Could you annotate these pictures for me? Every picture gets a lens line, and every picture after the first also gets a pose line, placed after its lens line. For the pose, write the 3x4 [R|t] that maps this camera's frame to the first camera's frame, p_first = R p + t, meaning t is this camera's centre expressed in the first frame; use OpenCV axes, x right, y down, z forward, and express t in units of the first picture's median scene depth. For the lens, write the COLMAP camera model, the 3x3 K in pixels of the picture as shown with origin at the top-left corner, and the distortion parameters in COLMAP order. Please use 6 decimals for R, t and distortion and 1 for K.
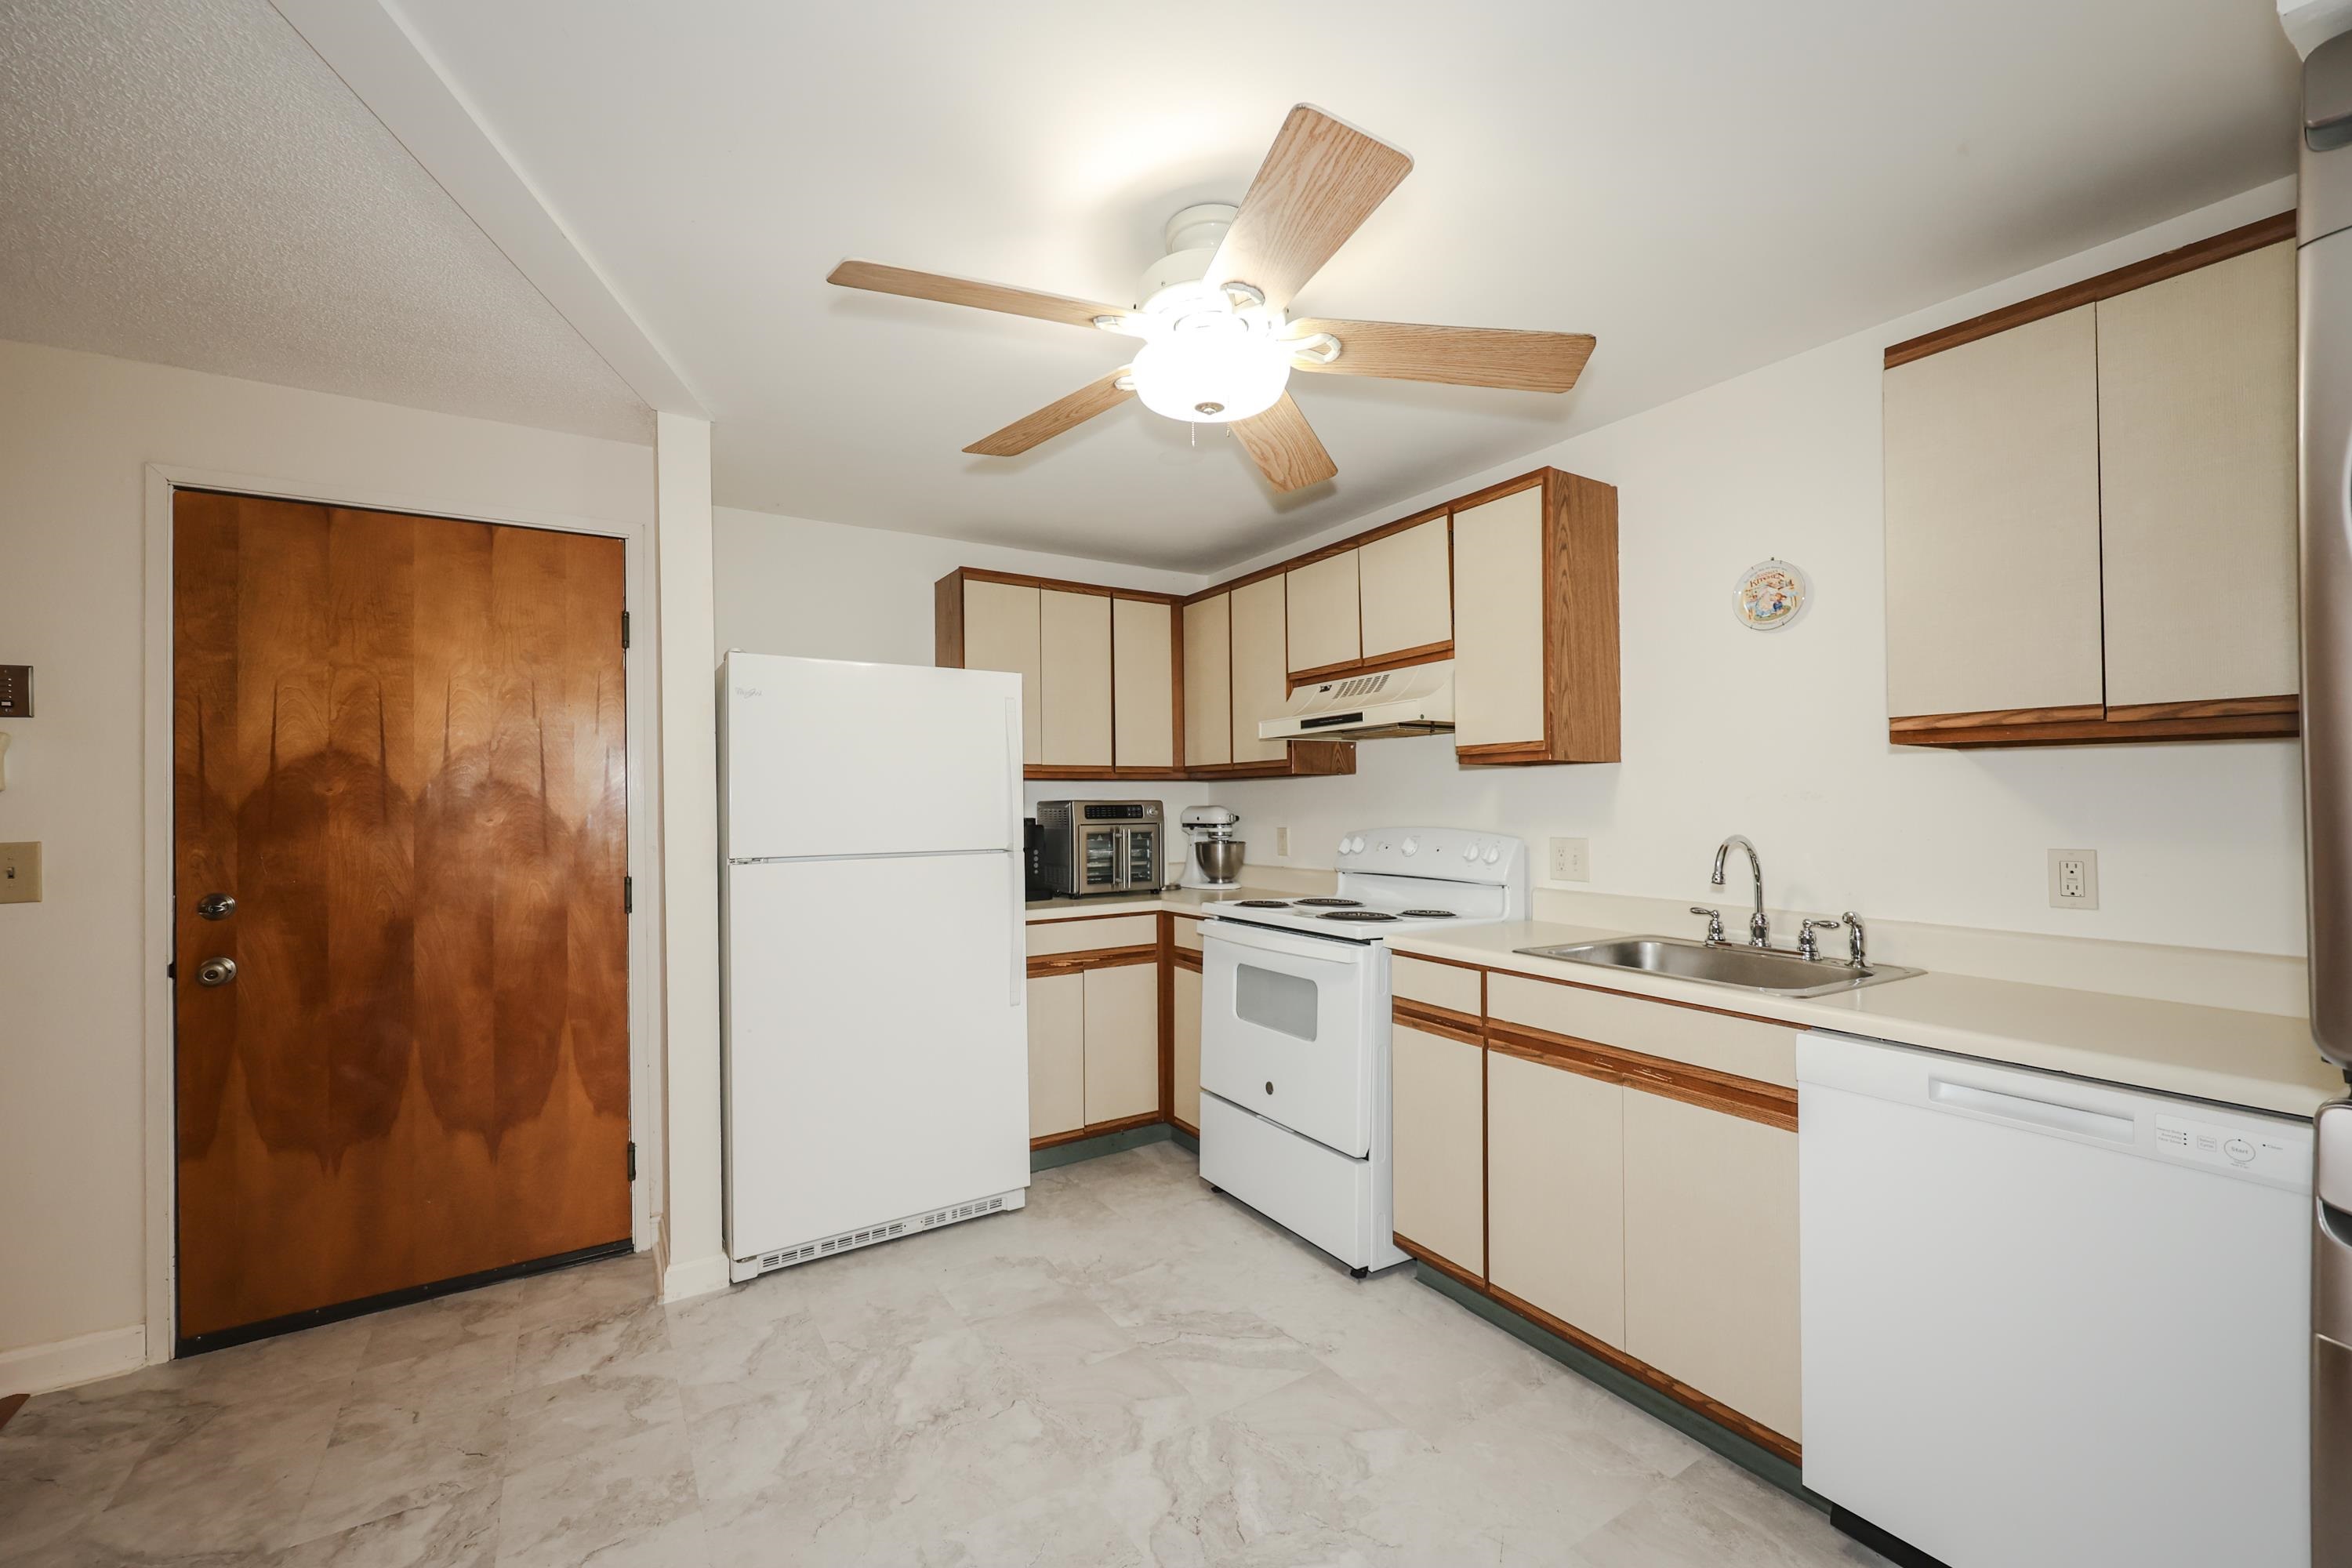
lens RADIAL K [[954.5, 0, 1202.3], [0, 954.5, 799.6], [0, 0, 1]] dist [-0.001890, 0.000091]
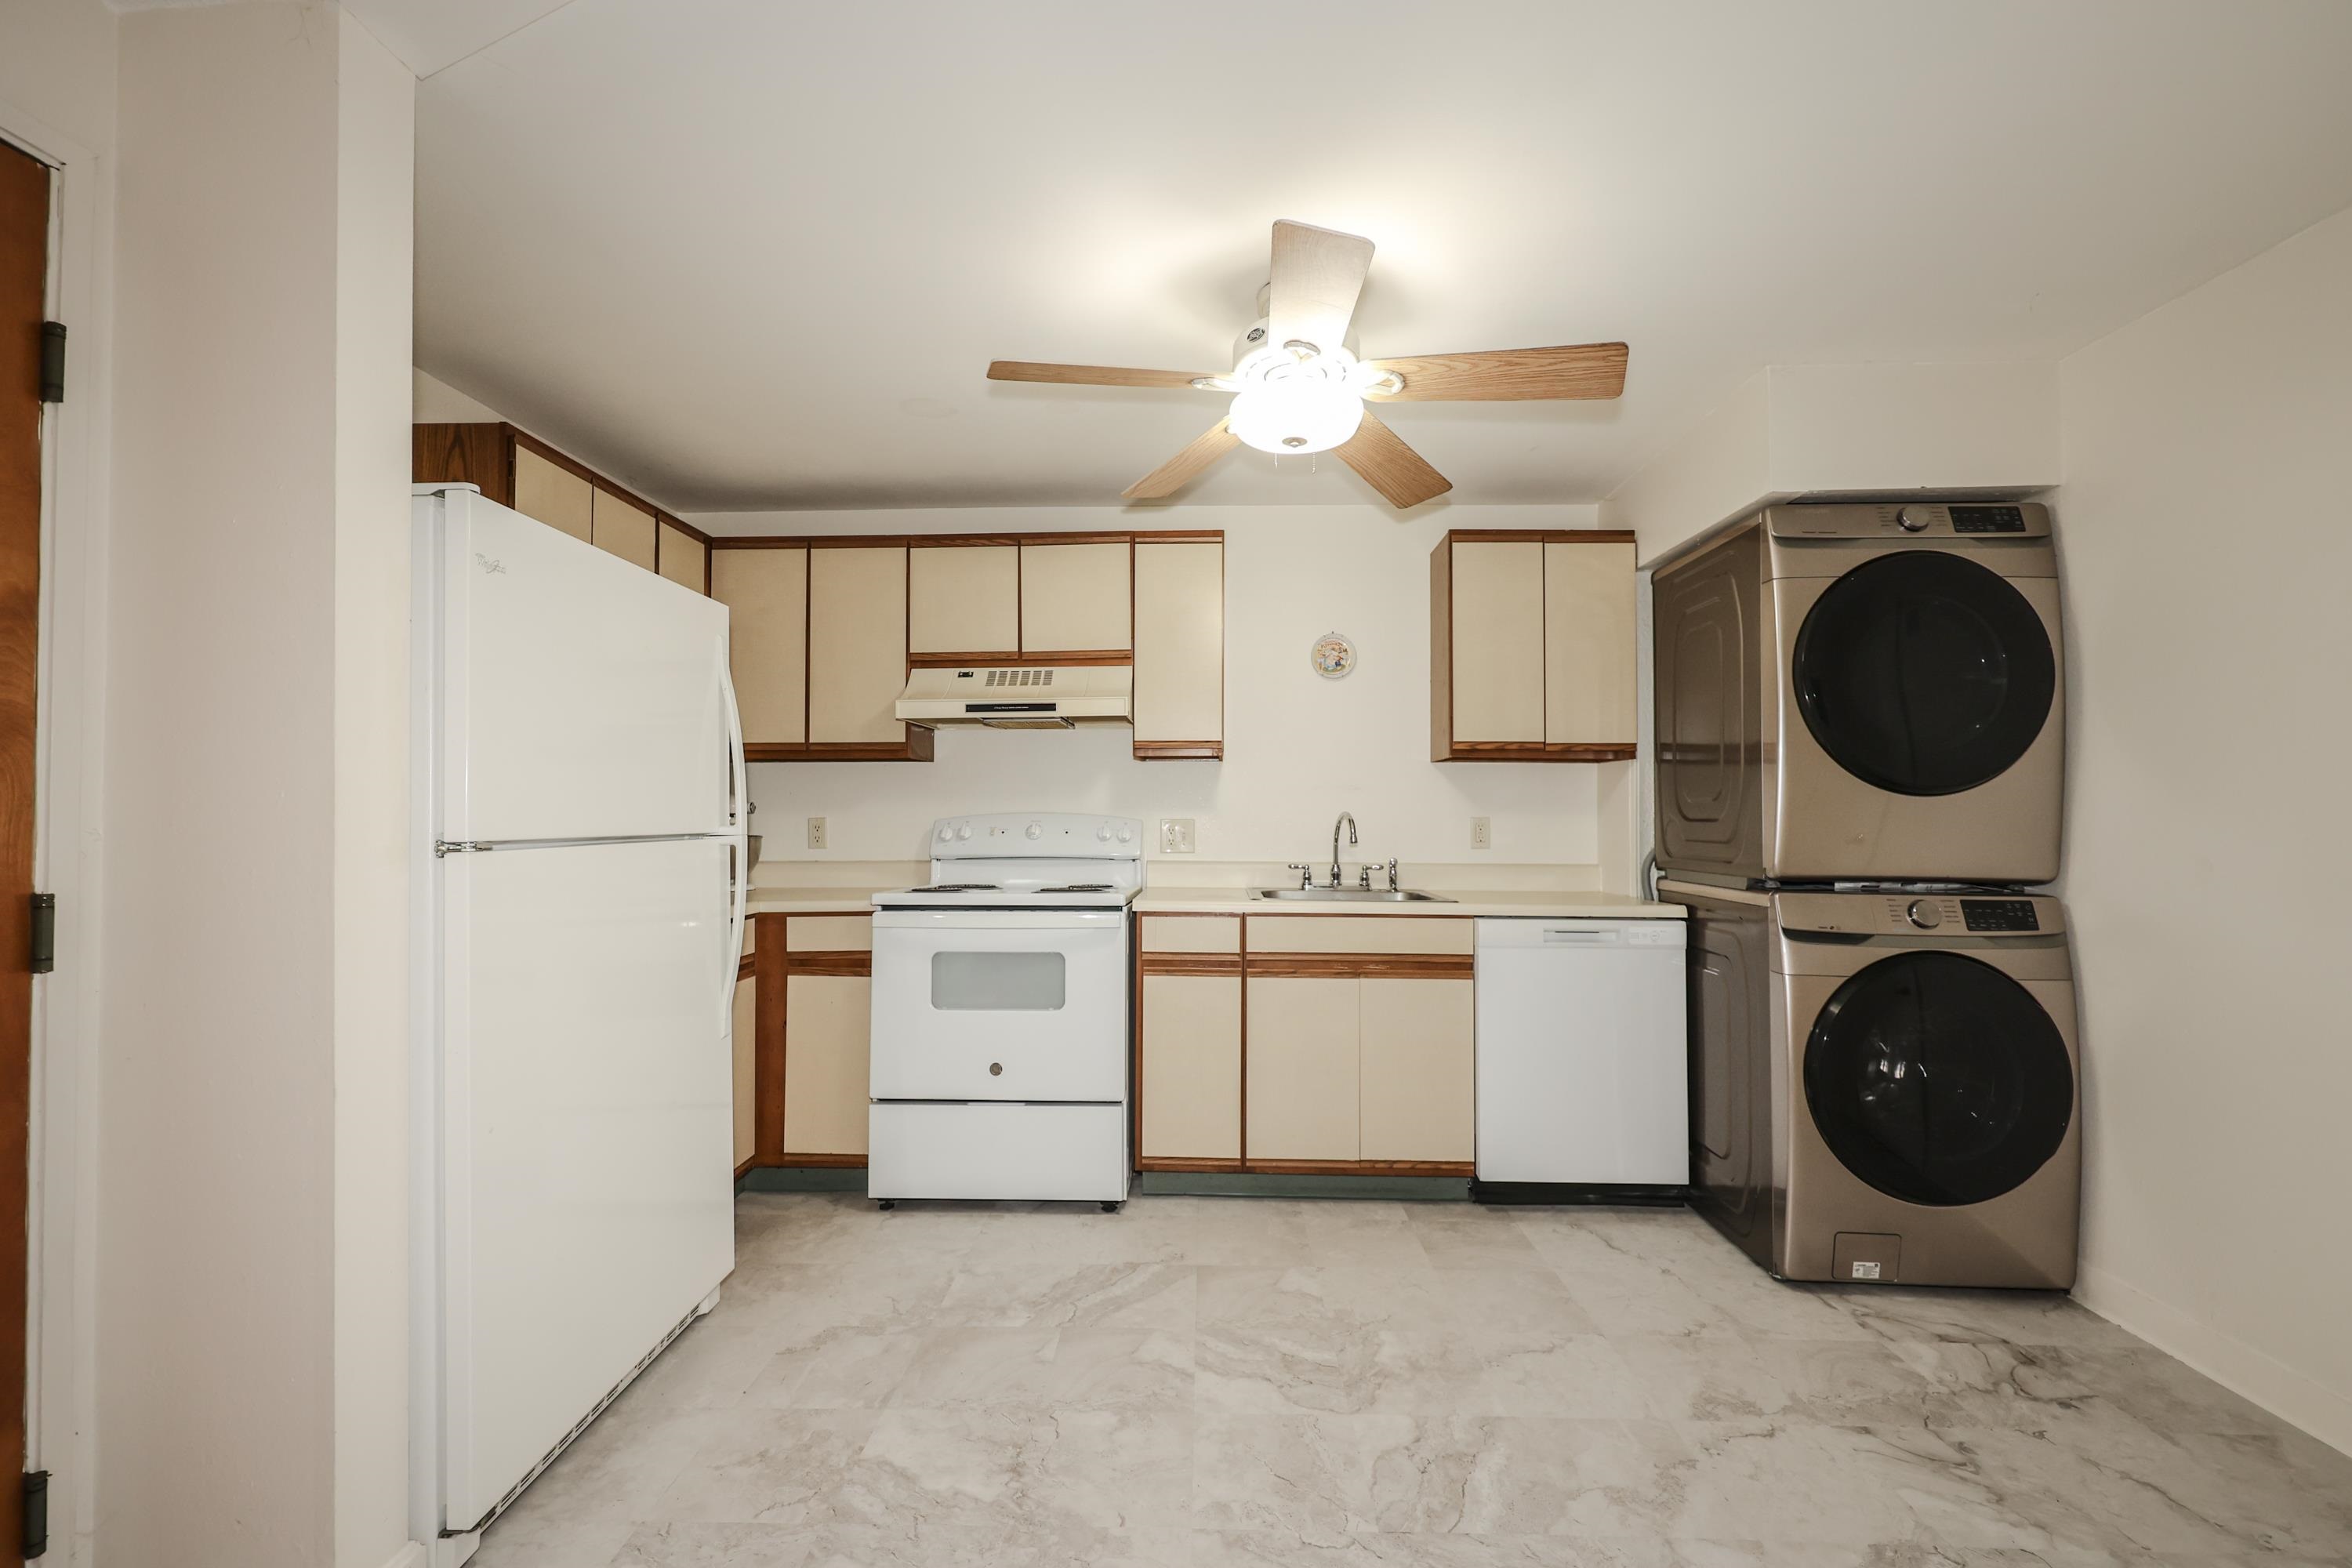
lens RADIAL K [[954.5, 0, 1202.3], [0, 954.5, 799.6], [0, 0, 1]] dist [-0.001890, 0.000091]
pose [[0.560701, 0.018527, 0.827811, -0.776987], [-0.008091, 0.999825, -0.016897, 0.042694], [-0.827979, 0.002776, 0.560753, 0.314994]]
